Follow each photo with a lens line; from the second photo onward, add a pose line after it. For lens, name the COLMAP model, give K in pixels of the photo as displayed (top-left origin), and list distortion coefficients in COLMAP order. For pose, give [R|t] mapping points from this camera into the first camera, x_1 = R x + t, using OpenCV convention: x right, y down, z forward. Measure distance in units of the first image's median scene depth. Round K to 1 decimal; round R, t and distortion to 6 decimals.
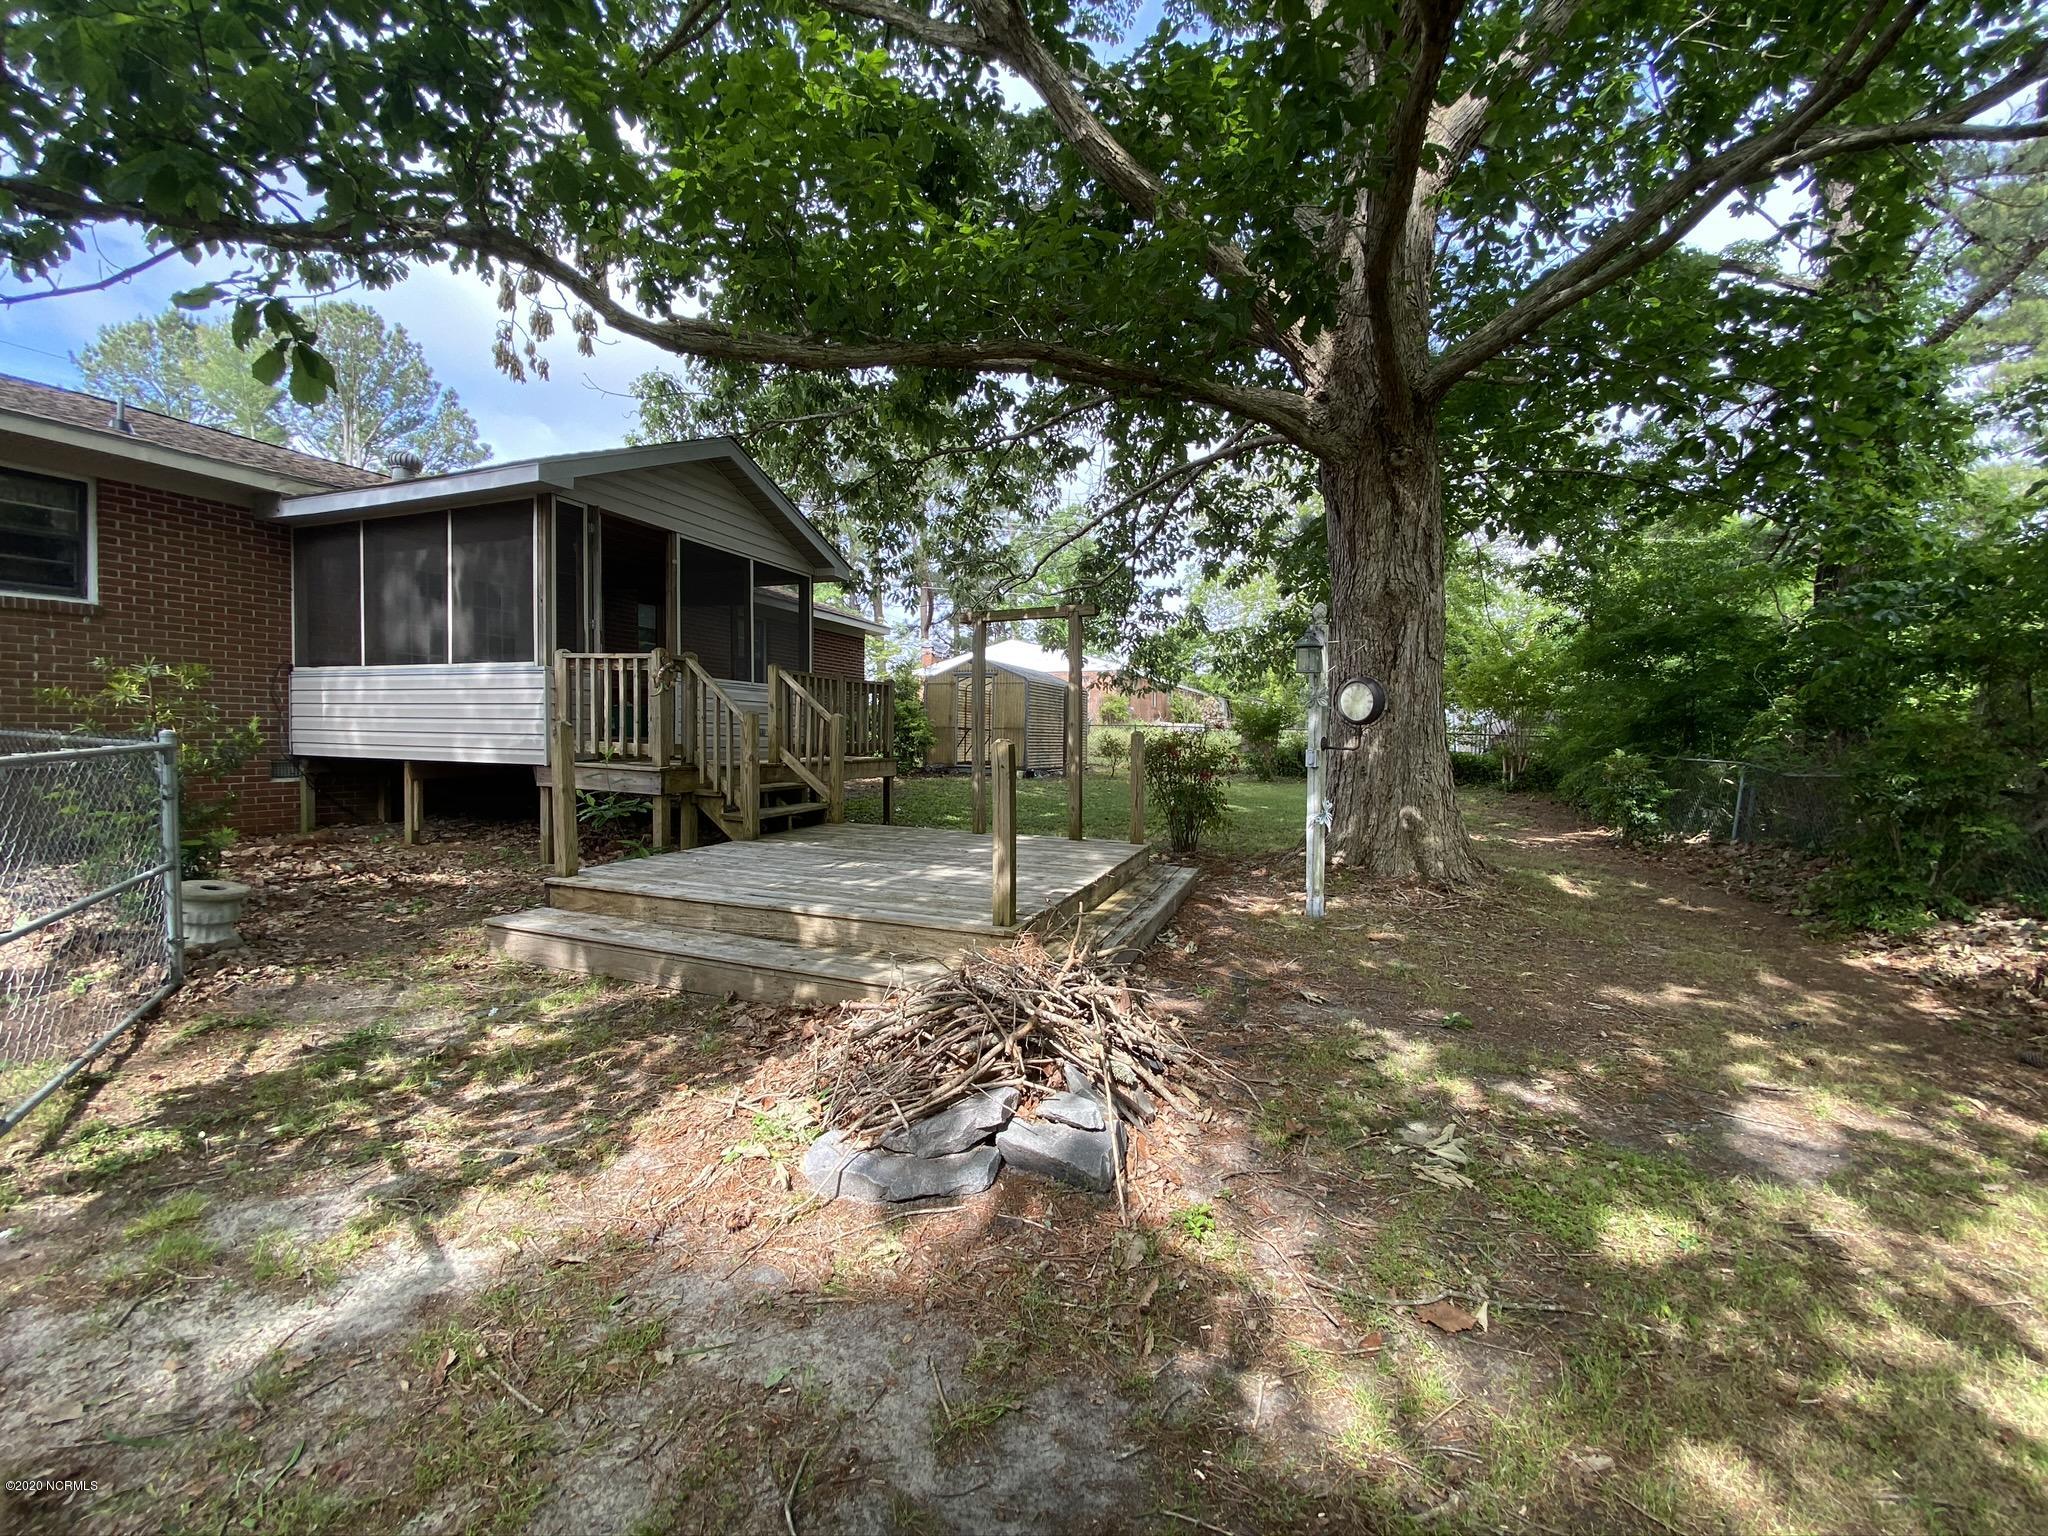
lens RADIAL K [[830.5, 0, 1018.4], [0, 830.5, 775.4], [0, 0, 1]] dist [0.014962, -0.018067]
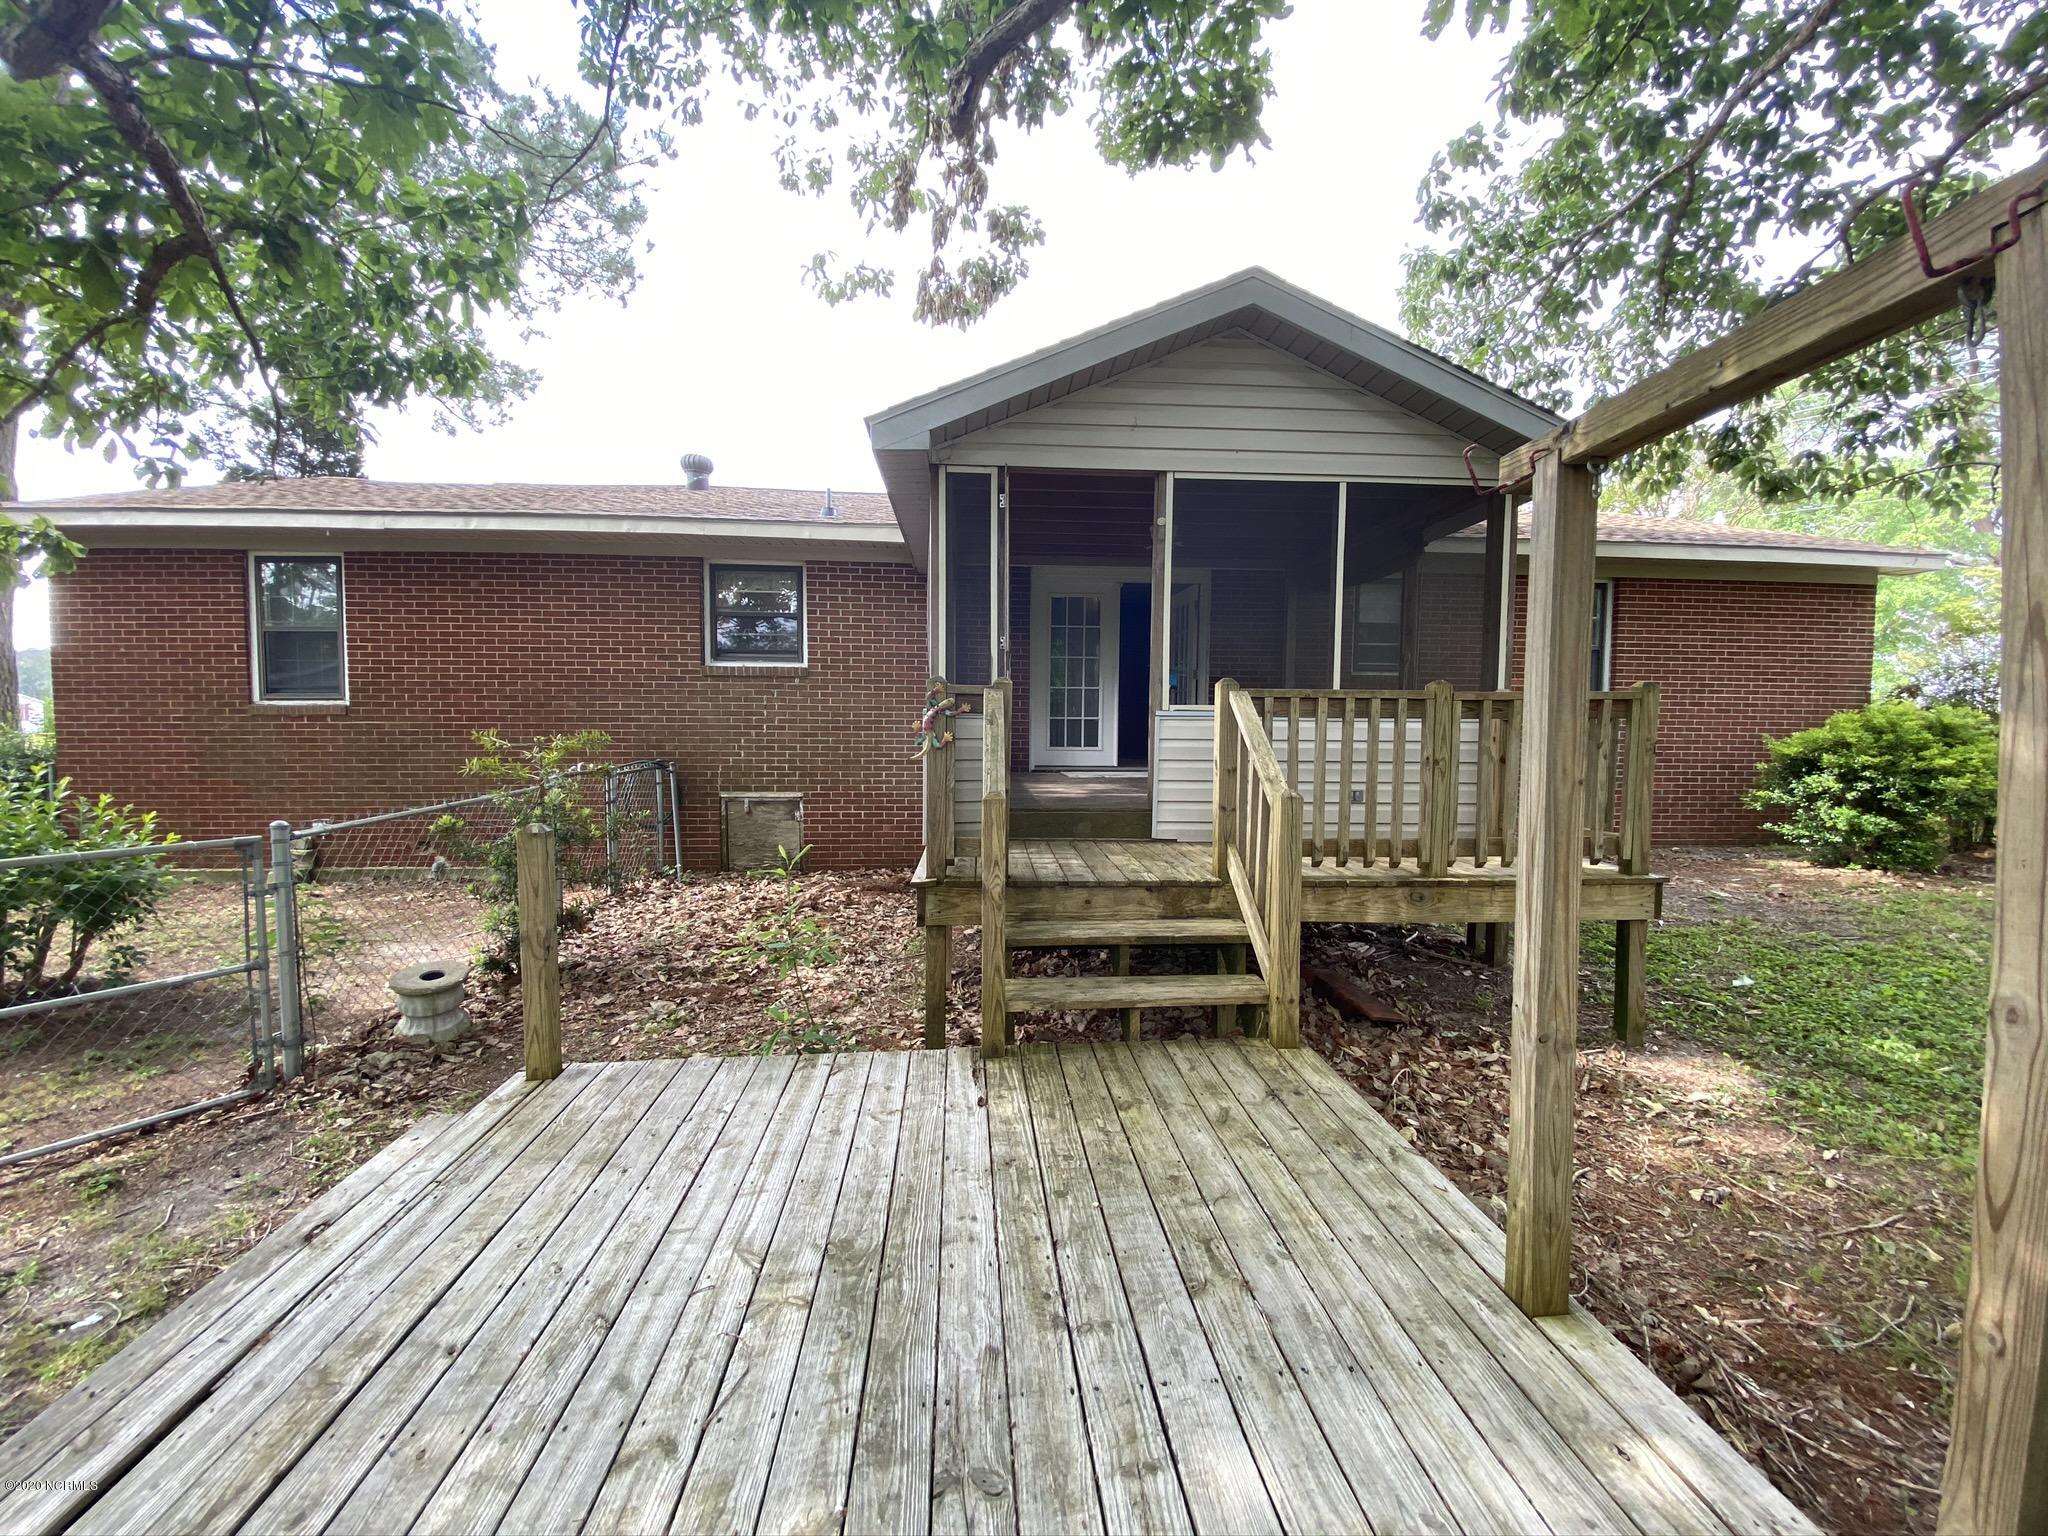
lens RADIAL K [[830.5, 0, 1018.4], [0, 830.5, 775.4], [0, 0, 1]] dist [0.014962, -0.018067]
pose [[0.418901, 0.035290, -0.907346, 0.119314], [-0.046671, 0.998761, 0.017298, -0.068671], [0.906831, 0.035101, 0.420029, 0.643811]]
